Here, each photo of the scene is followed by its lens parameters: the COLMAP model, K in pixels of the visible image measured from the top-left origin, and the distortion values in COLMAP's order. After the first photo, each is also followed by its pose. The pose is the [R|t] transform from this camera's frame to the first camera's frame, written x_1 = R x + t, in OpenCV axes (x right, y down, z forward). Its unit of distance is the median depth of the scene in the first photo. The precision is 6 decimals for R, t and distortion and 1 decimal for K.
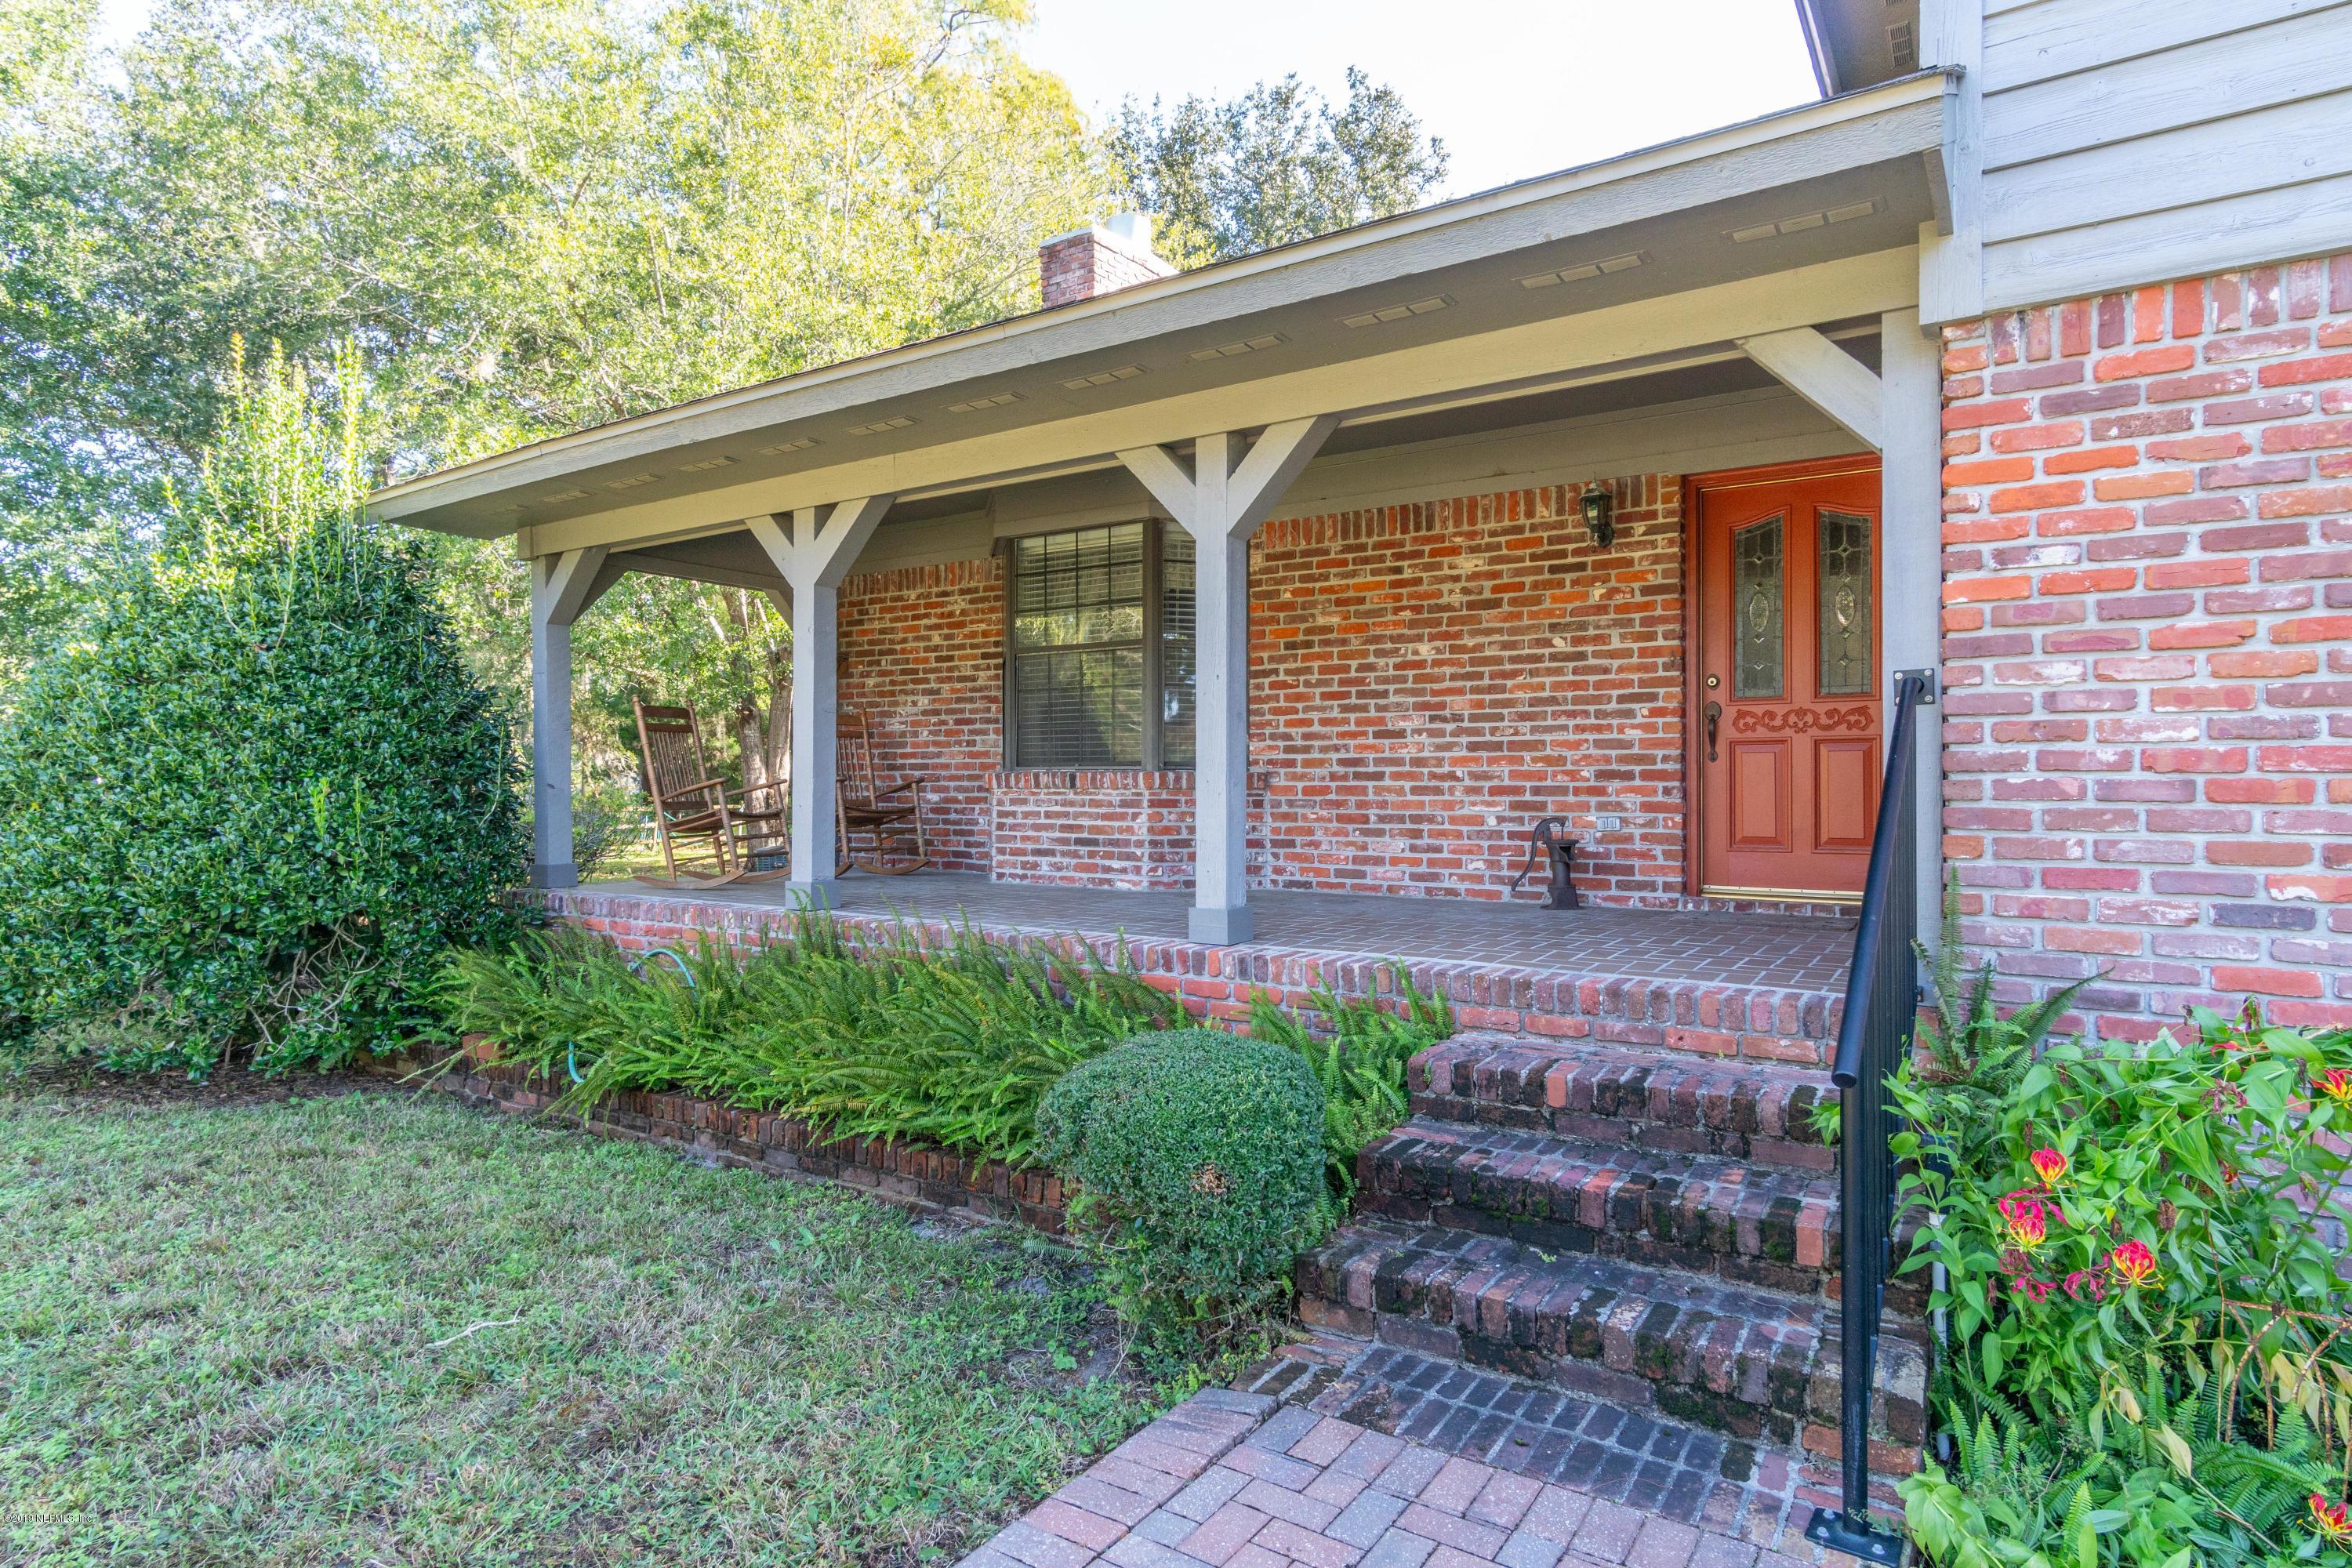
lens RADIAL K [[1246.5, 0, 1172.3], [0, 1246.5, 777.4], [0, 0, 1]] dist [-0.001537, 0.000022]
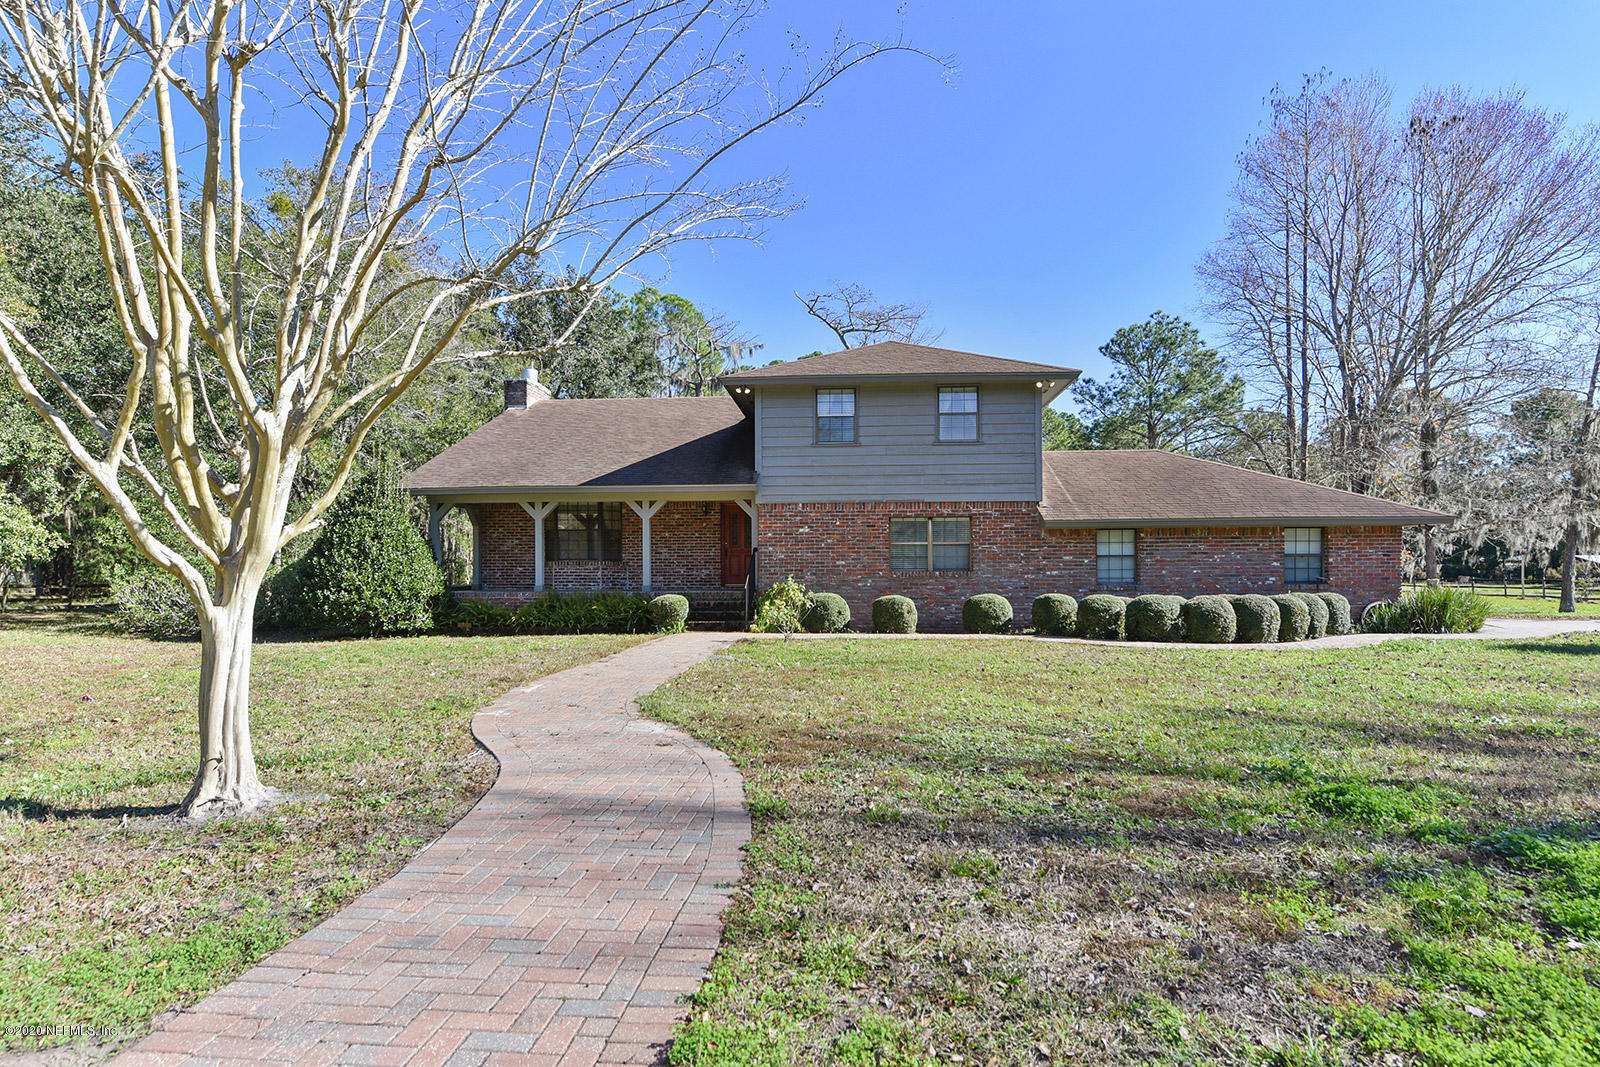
lens RADIAL K [[847.9, 0, 797.5], [0, 847.9, 529.0], [0, 0, 1]] dist [-0.001537, 0.000022]
pose [[0.859689, 0.018178, 0.510495, -1.144653], [0.002788, 0.999185, -0.040275, 0.006476], [-0.510811, 0.036047, 0.858937, -2.244113]]
